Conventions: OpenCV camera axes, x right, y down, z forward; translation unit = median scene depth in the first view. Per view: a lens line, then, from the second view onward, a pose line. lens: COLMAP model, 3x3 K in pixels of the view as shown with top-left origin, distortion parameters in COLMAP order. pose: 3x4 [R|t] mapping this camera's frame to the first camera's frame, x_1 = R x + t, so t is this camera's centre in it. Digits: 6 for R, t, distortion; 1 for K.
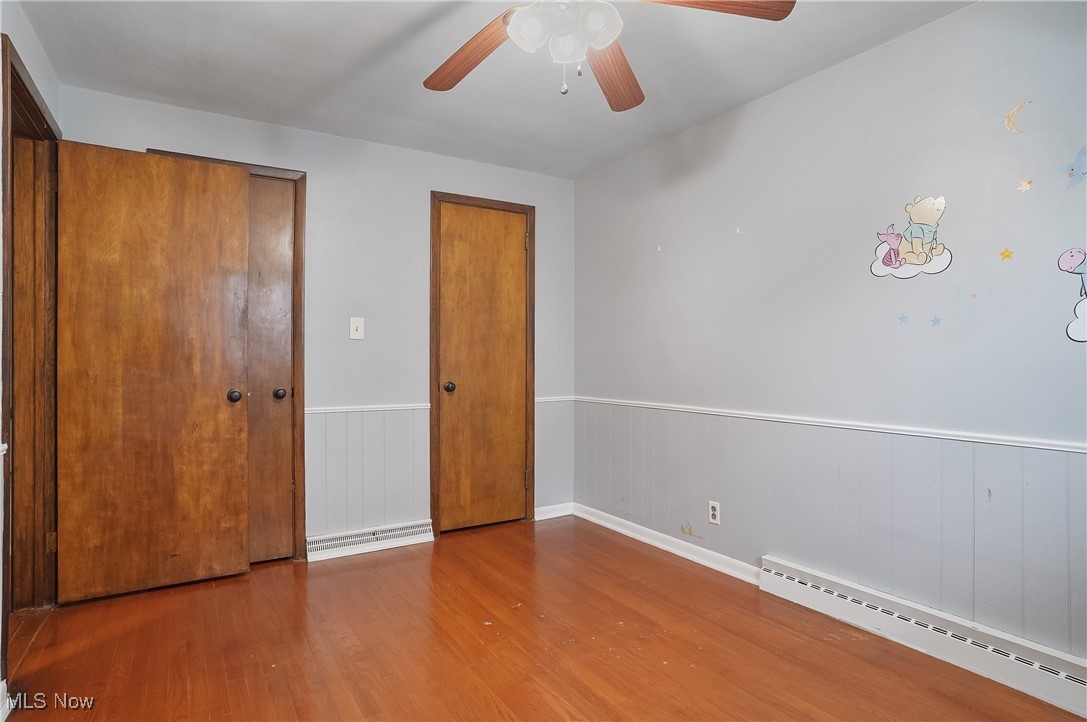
lens RADIAL K [[568.7, 0, 539.9], [0, 568.7, 362.9], [0, 0, 1]] dist [-0.051885, 0.019110]
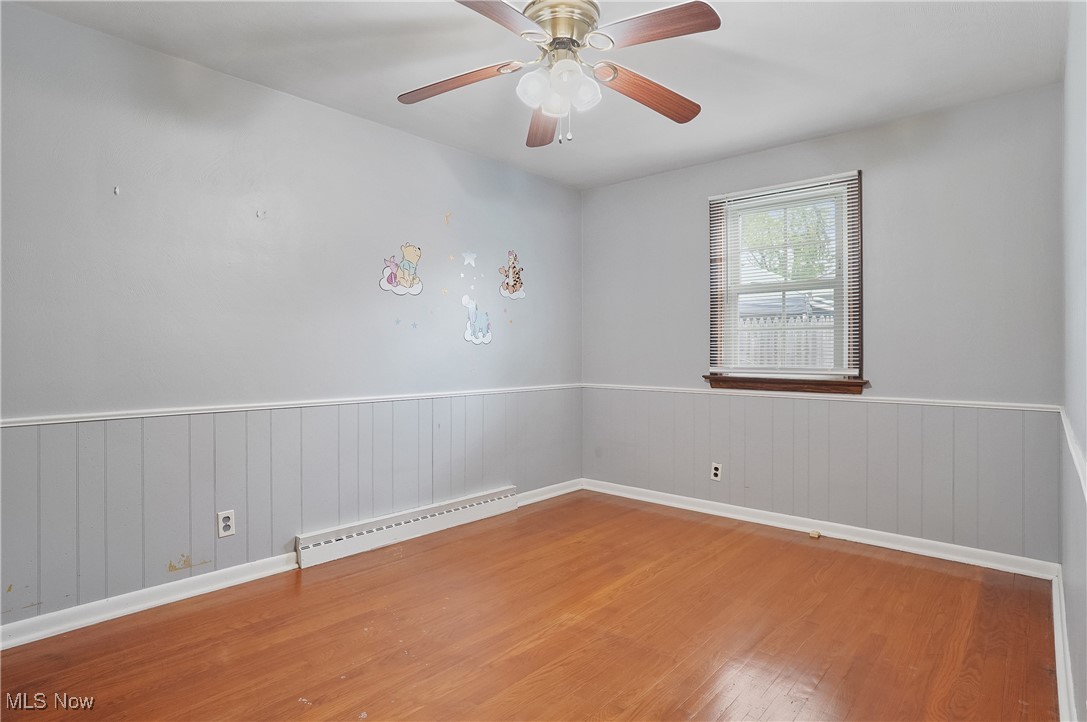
lens RADIAL K [[568.7, 0, 541.0], [0, 568.7, 352.6], [0, 0, 1]] dist [-0.051885, 0.019110]
pose [[-0.263843, -0.003325, 0.964560, -0.871535], [0.003011, 0.999986, 0.004271, -0.003130], [-0.964561, 0.004031, -0.263829, 1.006603]]
